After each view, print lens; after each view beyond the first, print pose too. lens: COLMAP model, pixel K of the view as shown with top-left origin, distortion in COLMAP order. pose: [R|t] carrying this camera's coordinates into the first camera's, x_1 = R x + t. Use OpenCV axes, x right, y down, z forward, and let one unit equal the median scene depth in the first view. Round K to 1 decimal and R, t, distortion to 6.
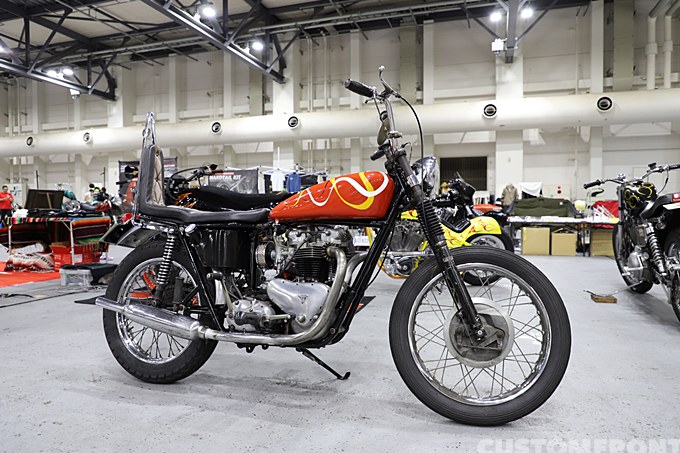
lens RADIAL K [[470.6, 0, 340.0], [0, 470.6, 226.5], [0, 0, 1]] dist [-0.041701, 0.002144]
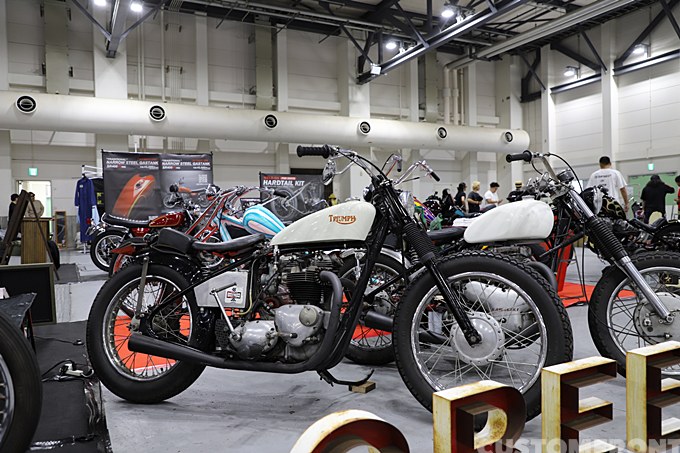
lens RADIAL K [[526.0, 0, 340.0], [0, 526.0, 226.5], [0, 0, 1]] dist [-0.008521, 0.007489]
pose [[0.705269, -0.022665, 0.708577, -0.501843], [0.046484, 0.998816, -0.014318, -0.006251], [-0.707414, 0.043036, 0.705488, 0.170914]]
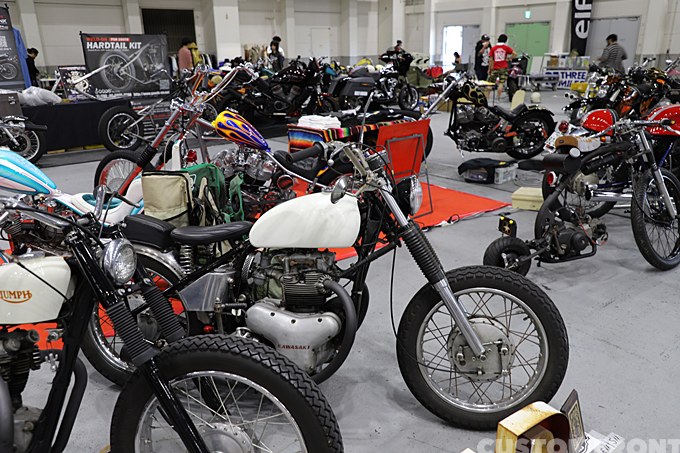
lens RADIAL K [[525.1, 0, 340.0], [0, 525.1, 226.5], [0, 0, 1]] dist [-0.001636, 0.006666]
pose [[0.544020, -0.276923, 0.792058, -0.446946], [0.051141, 0.953157, 0.298121, -0.039004], [-0.837512, -0.121677, 0.532699, 0.176661]]
